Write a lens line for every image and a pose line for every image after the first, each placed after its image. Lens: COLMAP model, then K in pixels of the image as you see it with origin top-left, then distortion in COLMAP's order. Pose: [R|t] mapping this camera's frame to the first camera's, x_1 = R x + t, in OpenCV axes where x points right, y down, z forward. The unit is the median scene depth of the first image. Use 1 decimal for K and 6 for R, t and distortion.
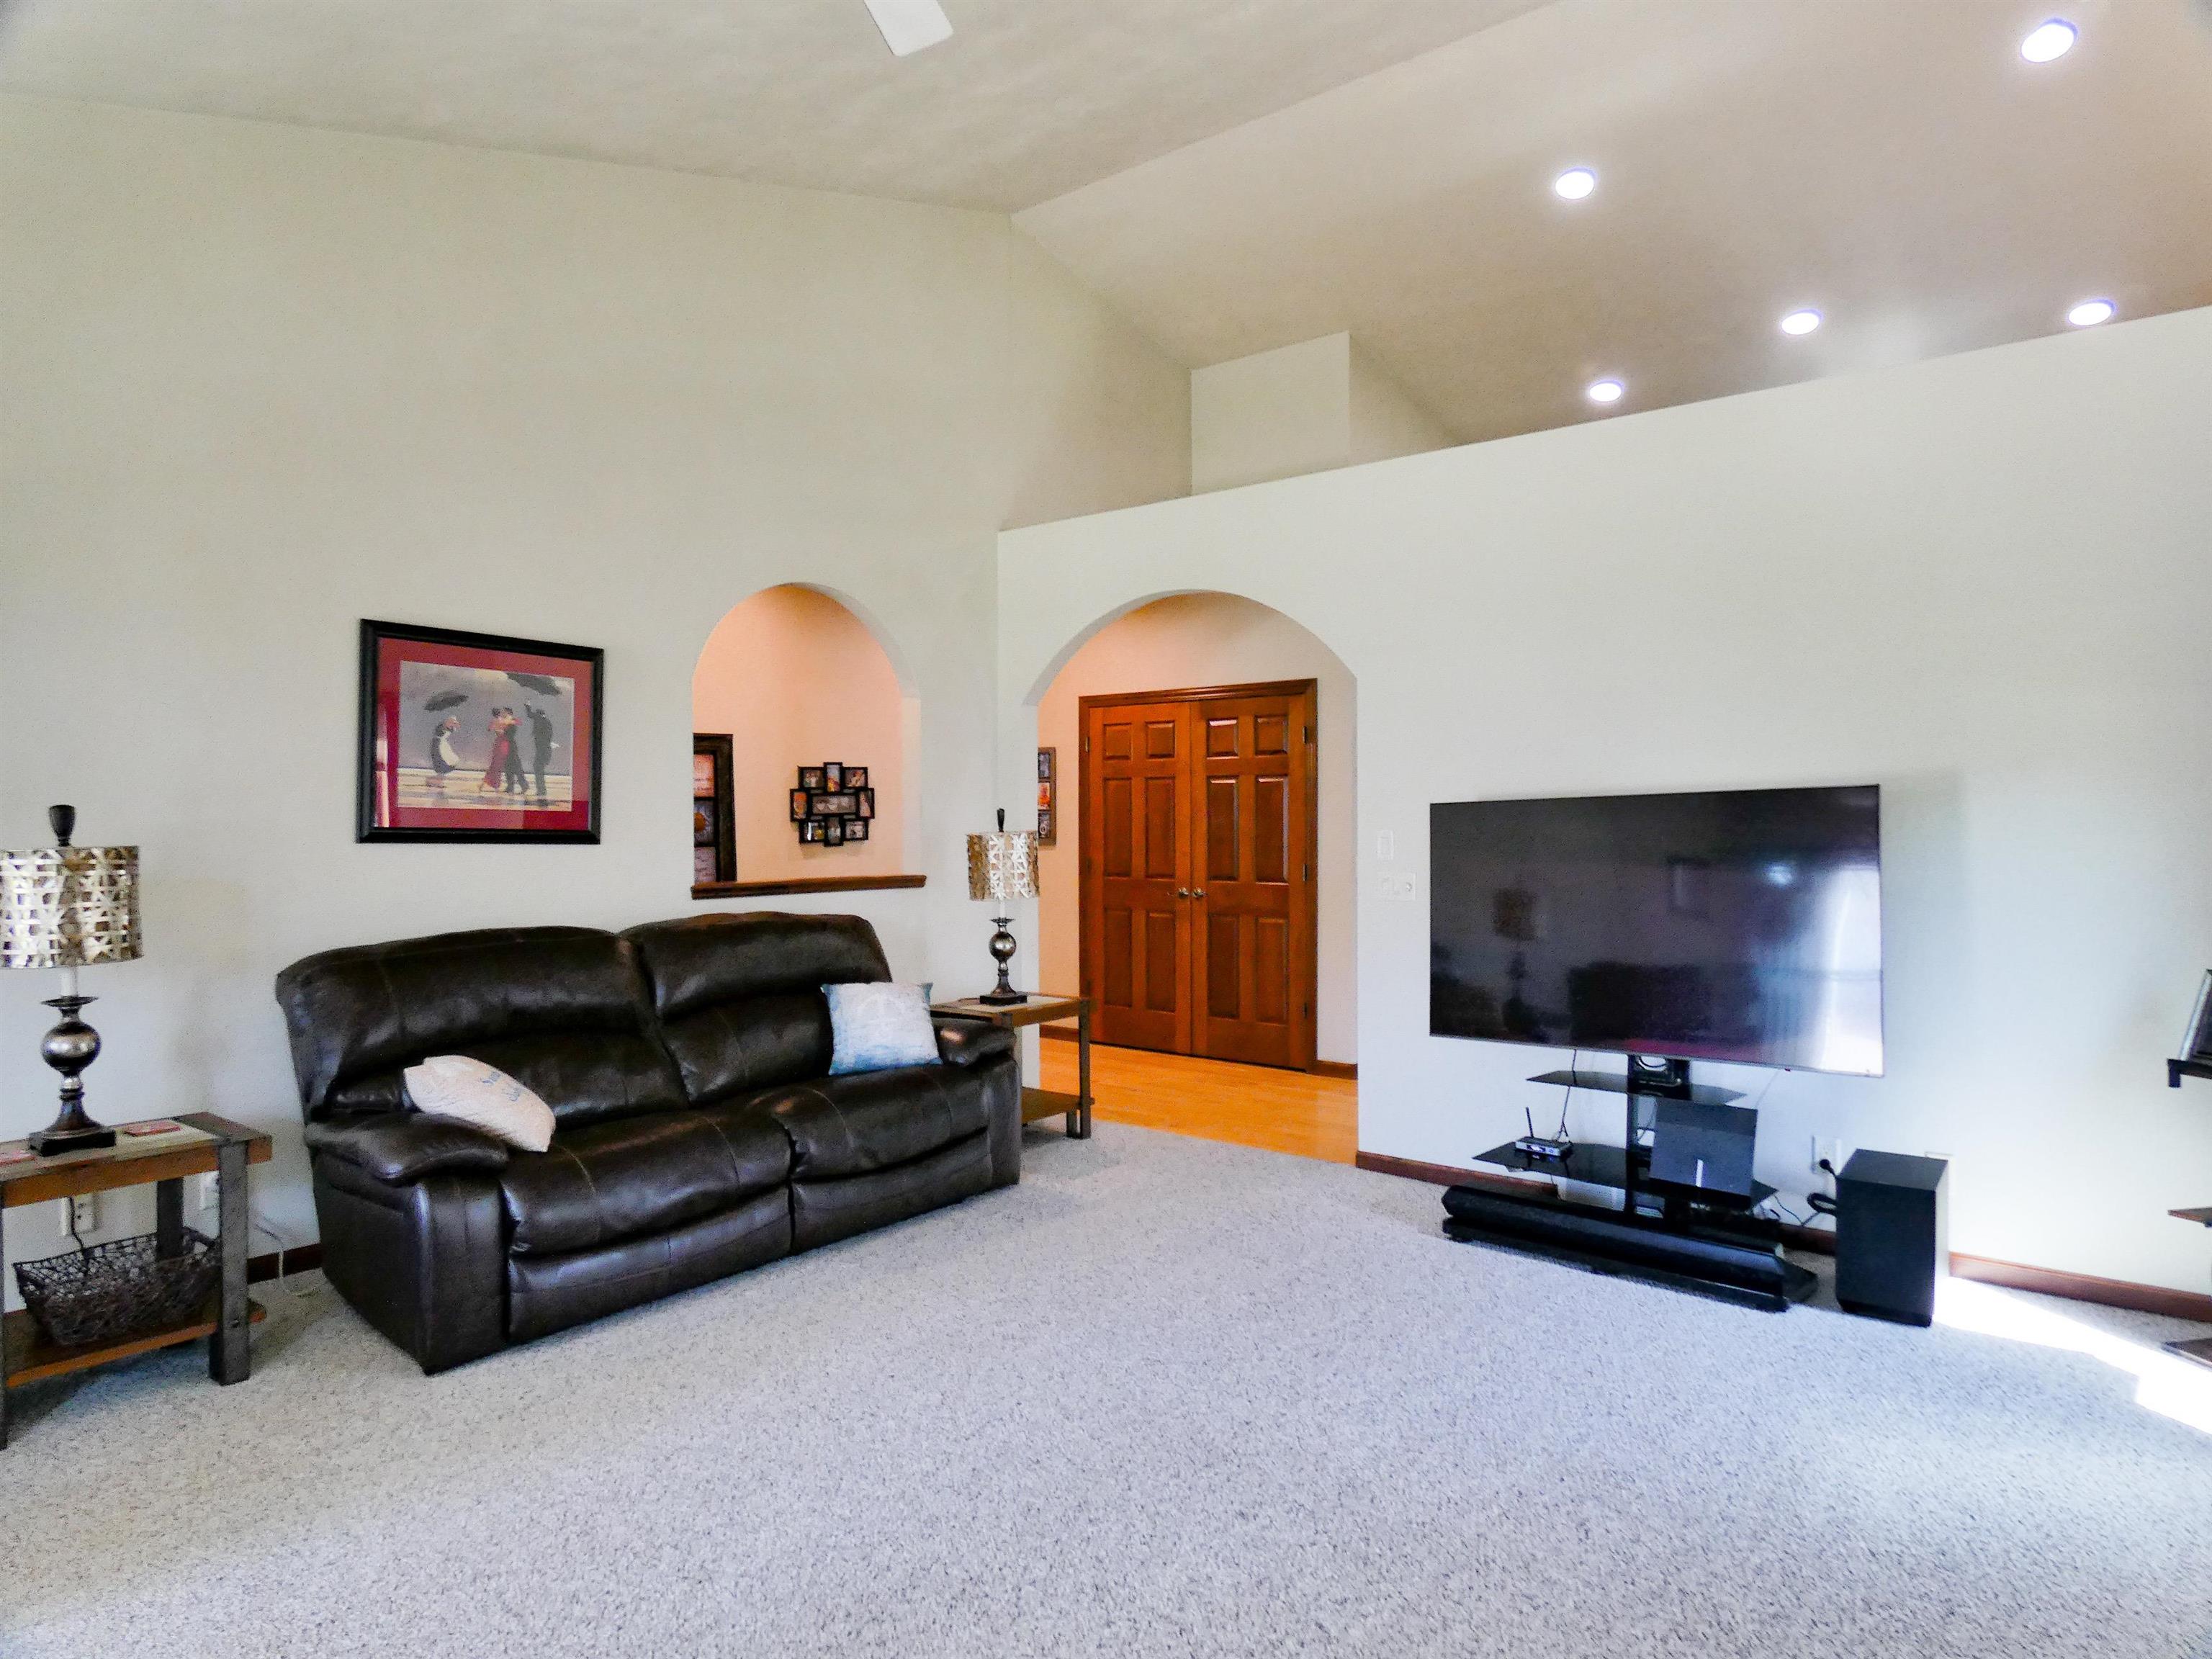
lens RADIAL K [[1365.6, 0, 1105.8], [0, 1365.6, 826.3], [0, 0, 1]] dist [-0.005193, -0.006833]
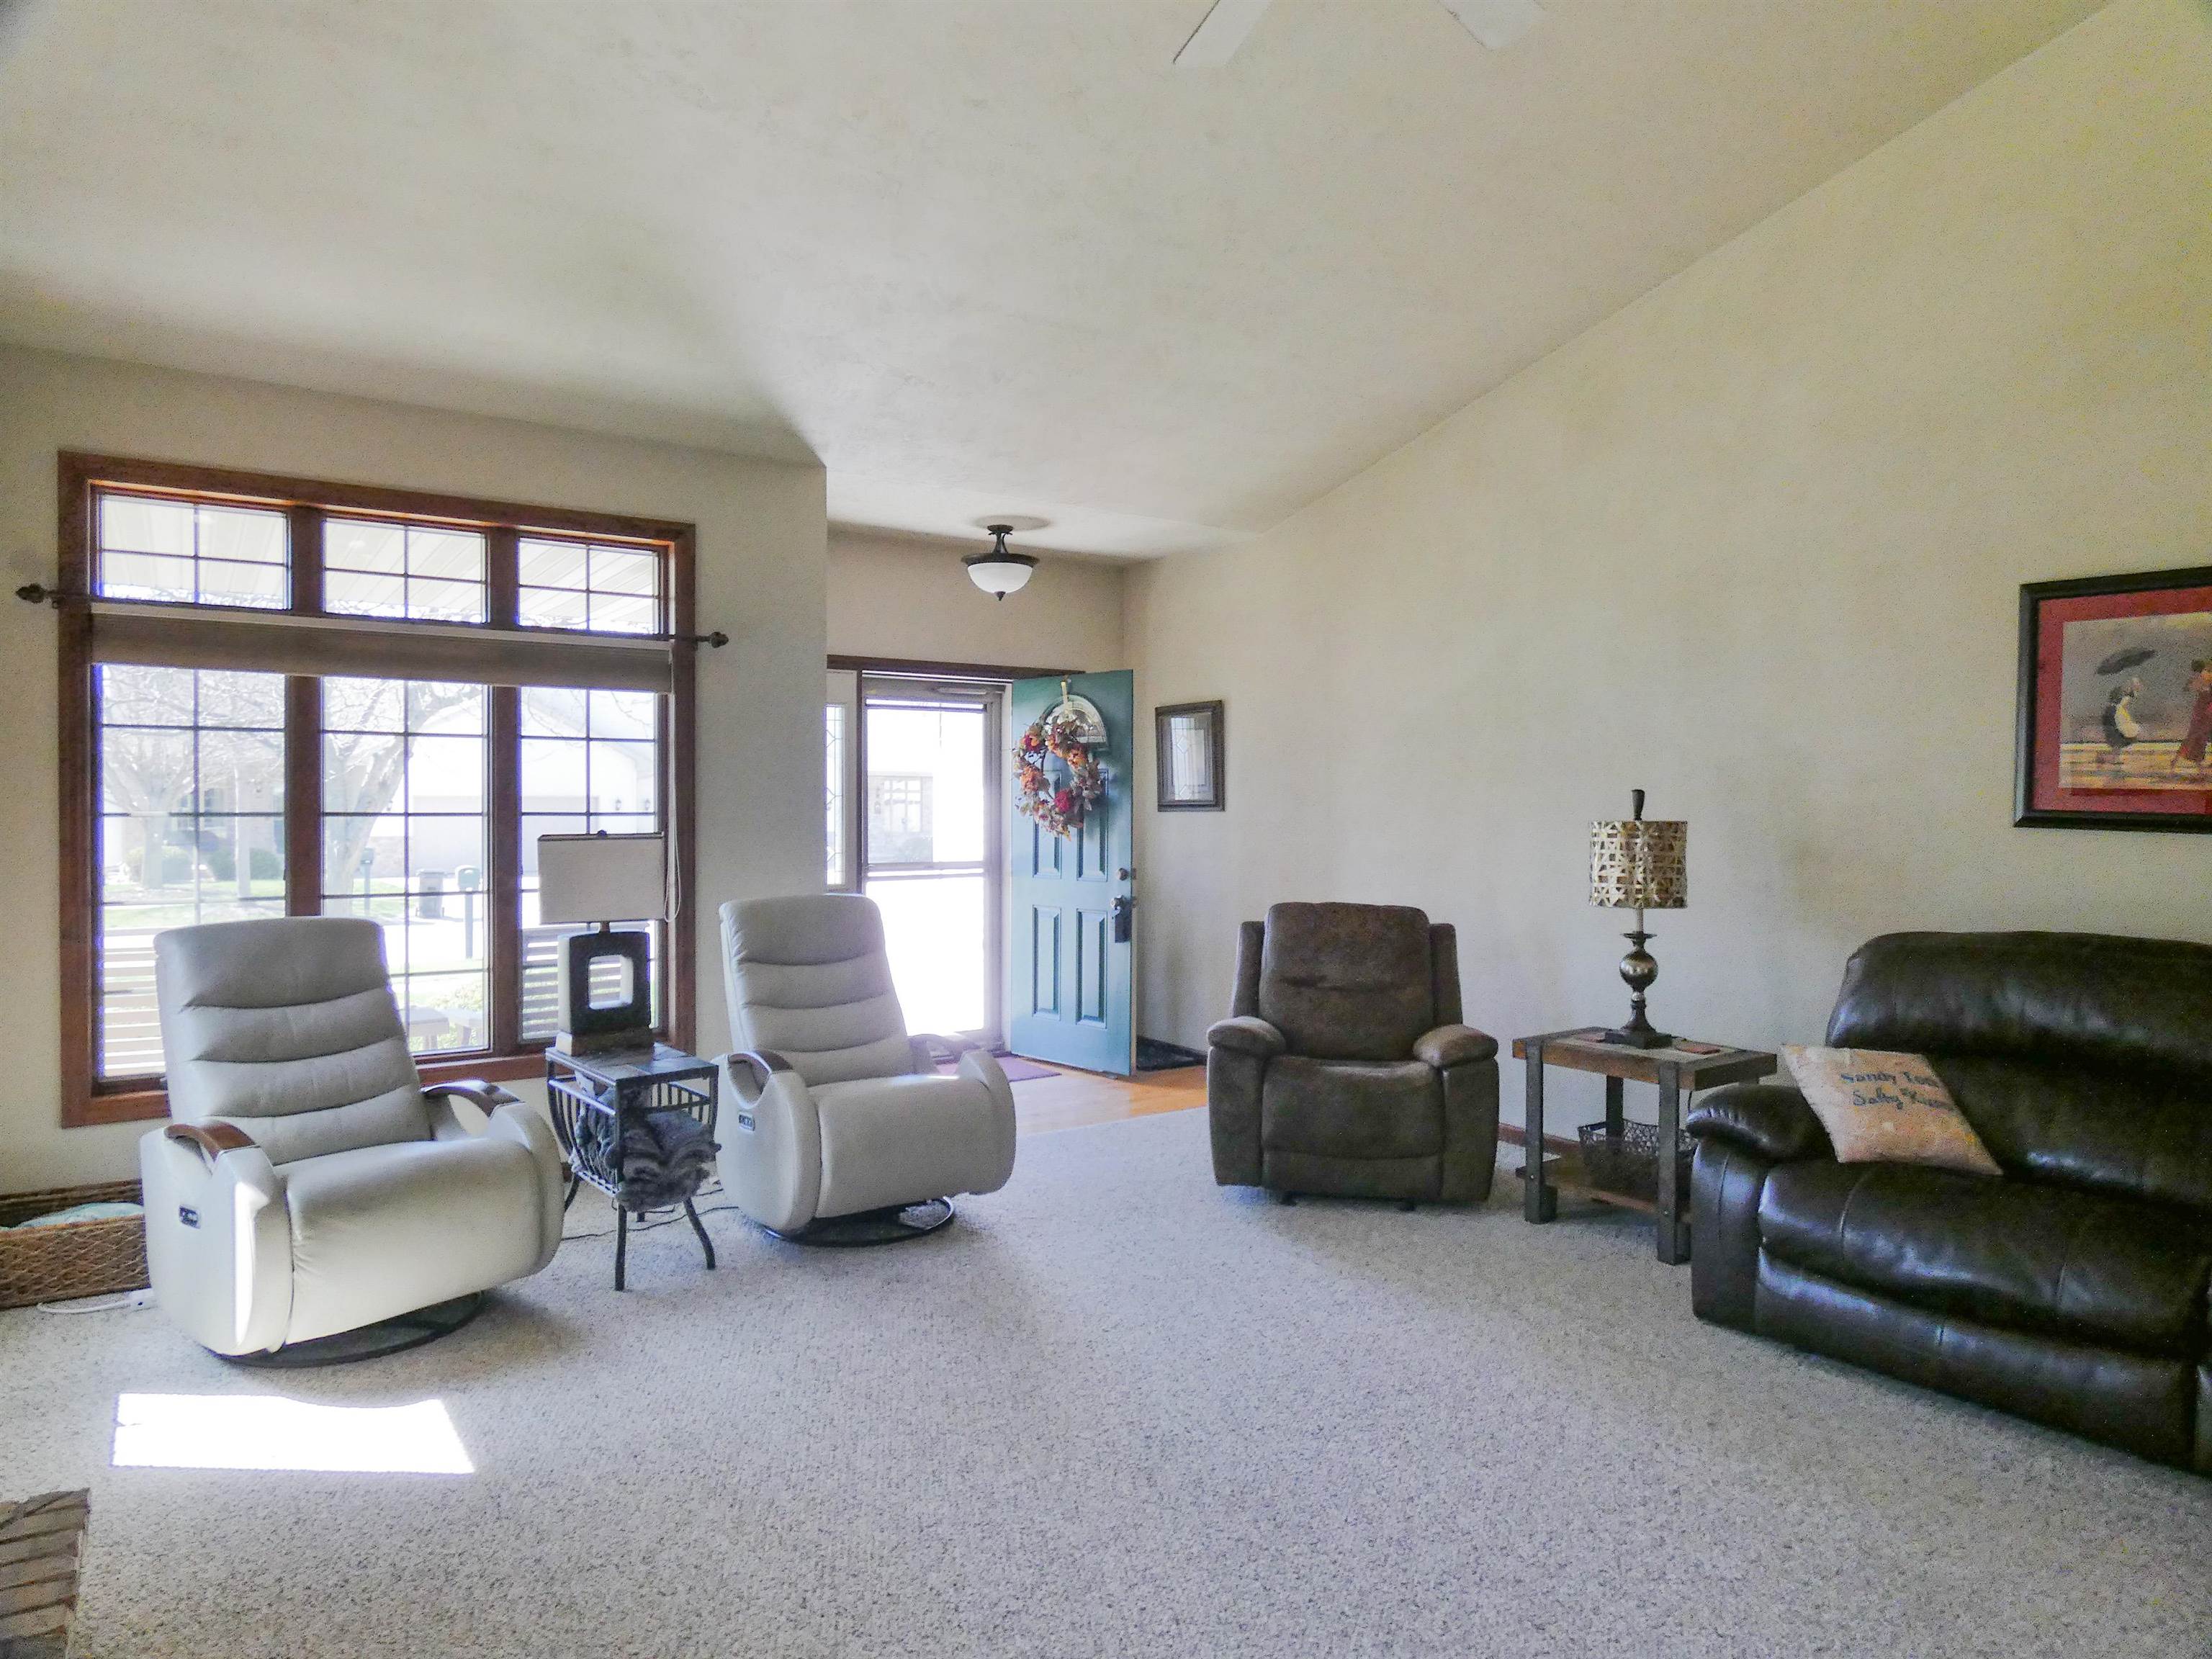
lens RADIAL K [[1365.6, 0, 1106.3], [0, 1365.6, 814.5], [0, 0, 1]] dist [-0.005193, -0.006833]
pose [[-0.283784, 0.006064, -0.958869, 0.299747], [-0.011598, 0.999885, 0.009756, 0.000937], [0.958818, 0.013889, -0.283681, 0.388169]]
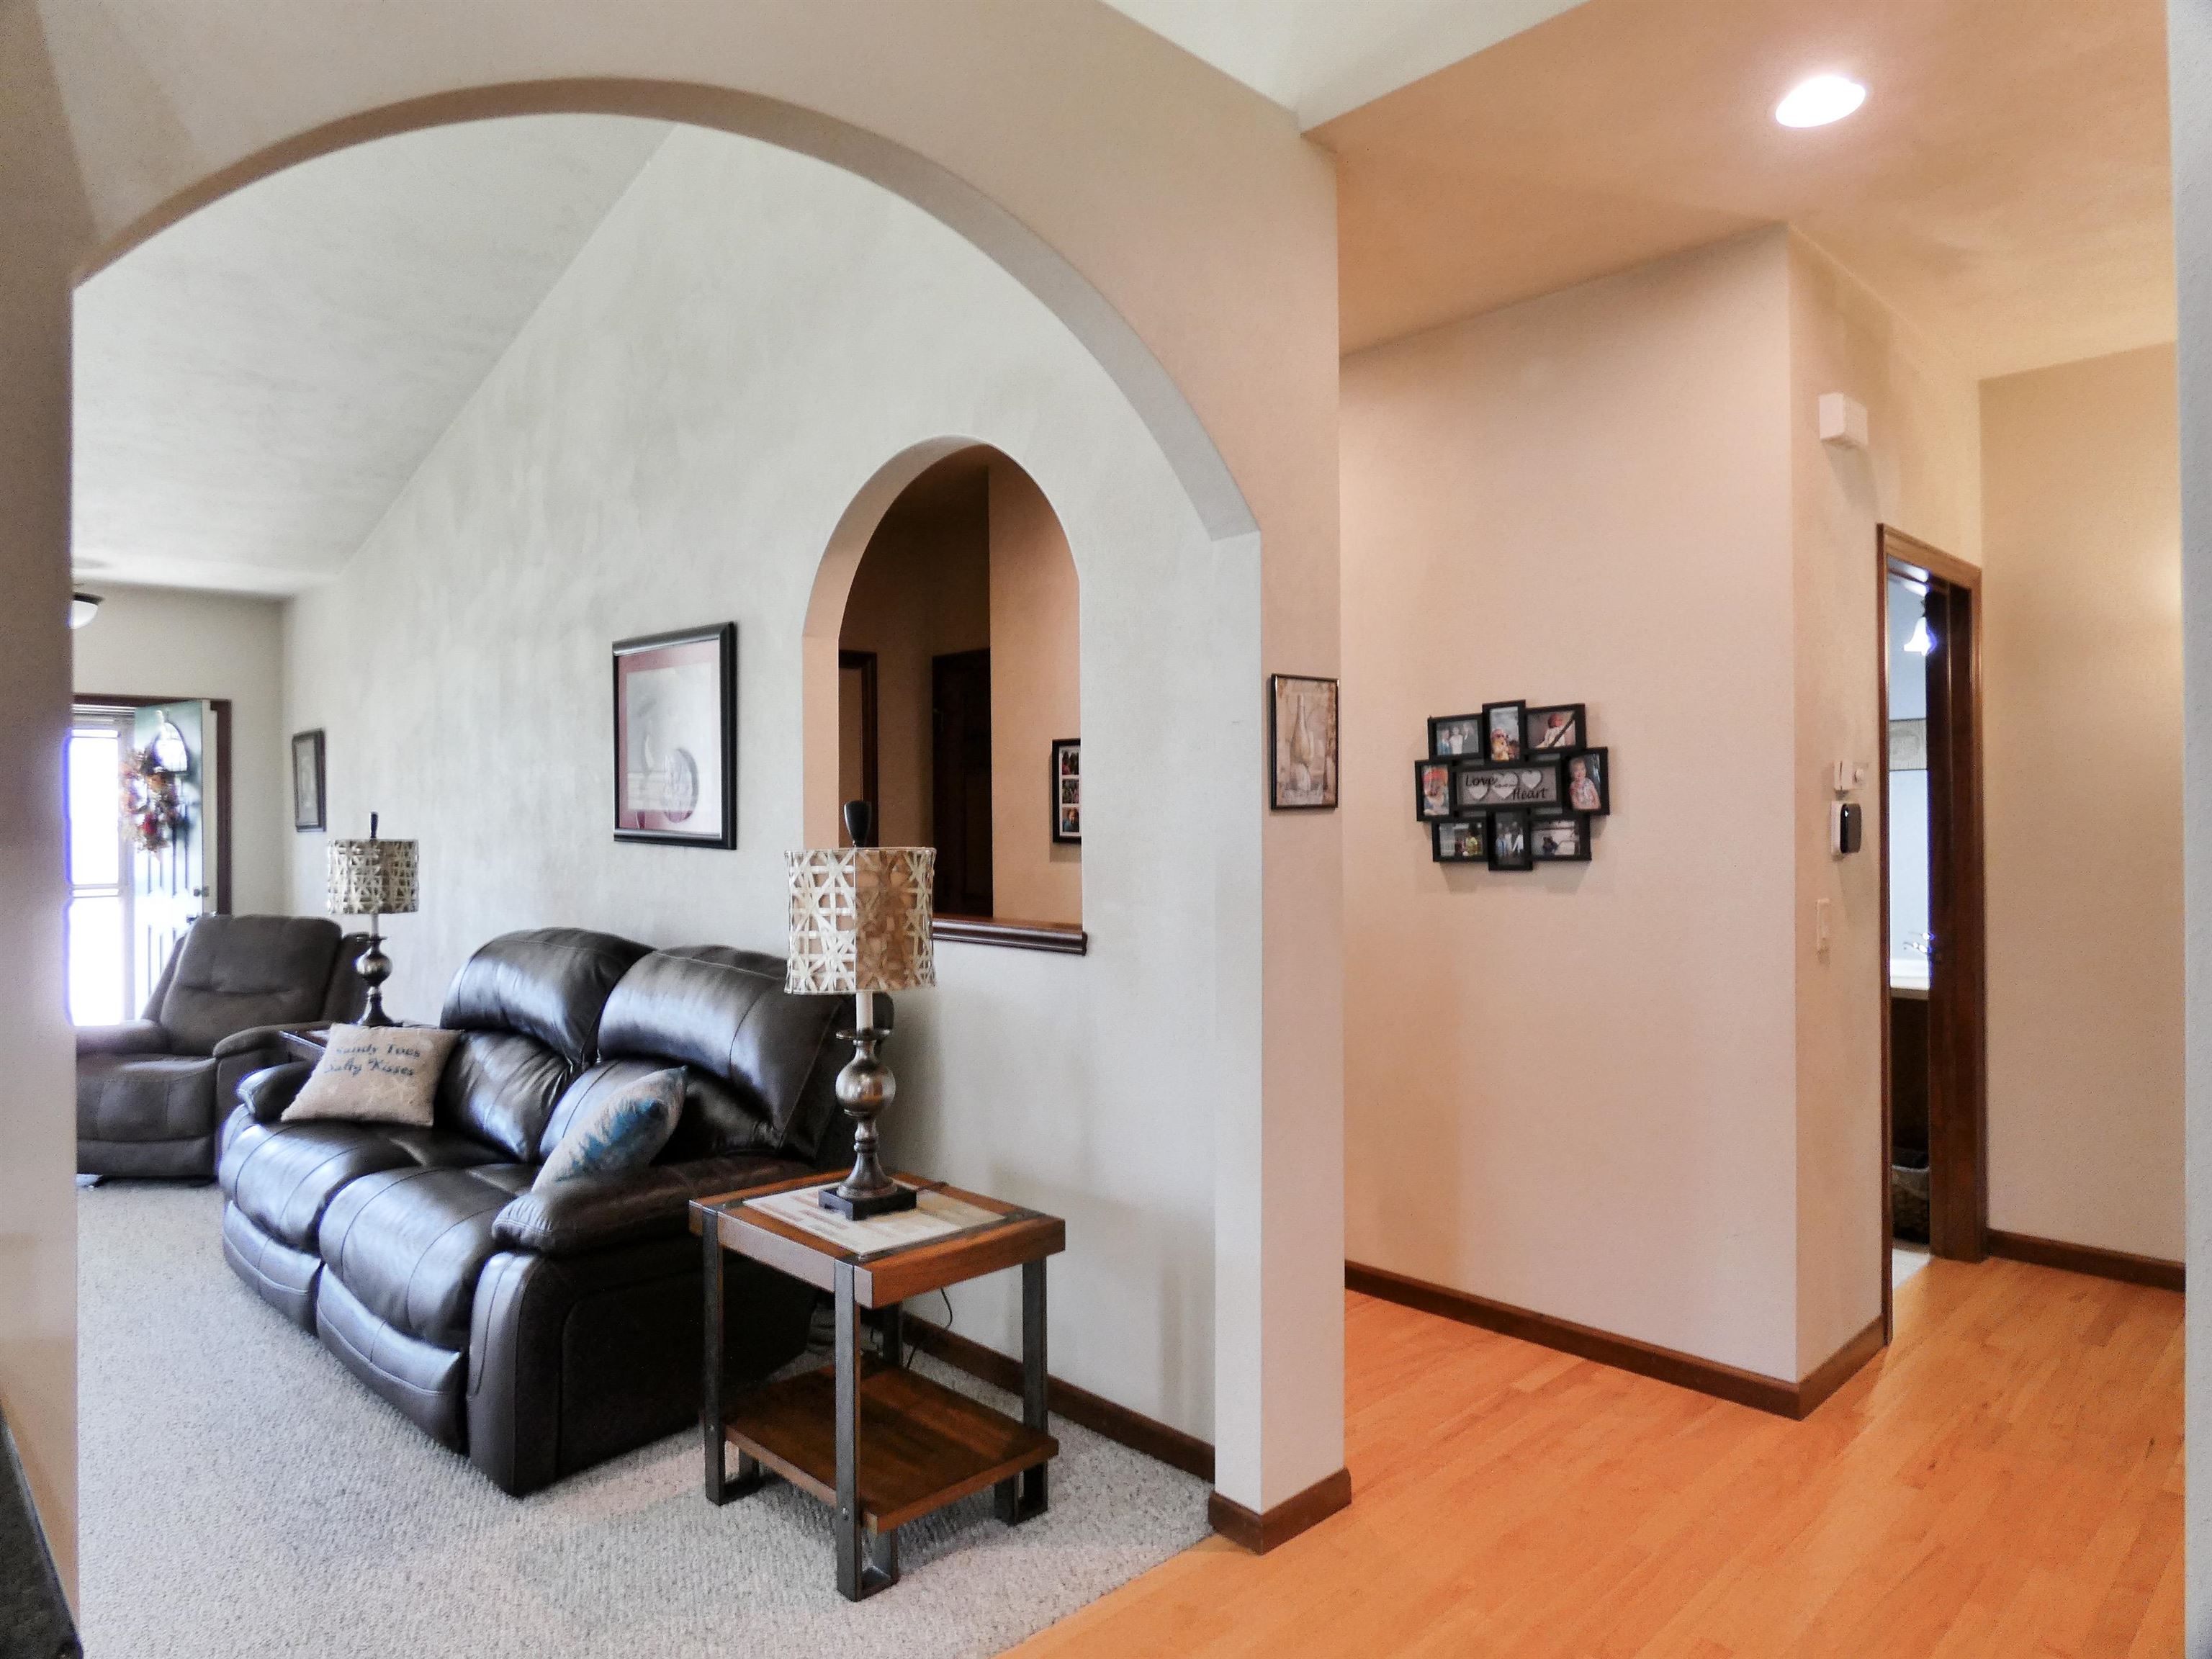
lens RADIAL K [[1365.6, 0, 1096.4], [0, 1365.6, 824.6], [0, 0, 1]] dist [-0.005193, -0.006833]
pose [[-0.121711, 0.004529, -0.992555, 0.303215], [-0.001215, 0.999988, 0.004712, -0.004388], [0.992565, 0.001780, -0.121704, 0.890133]]
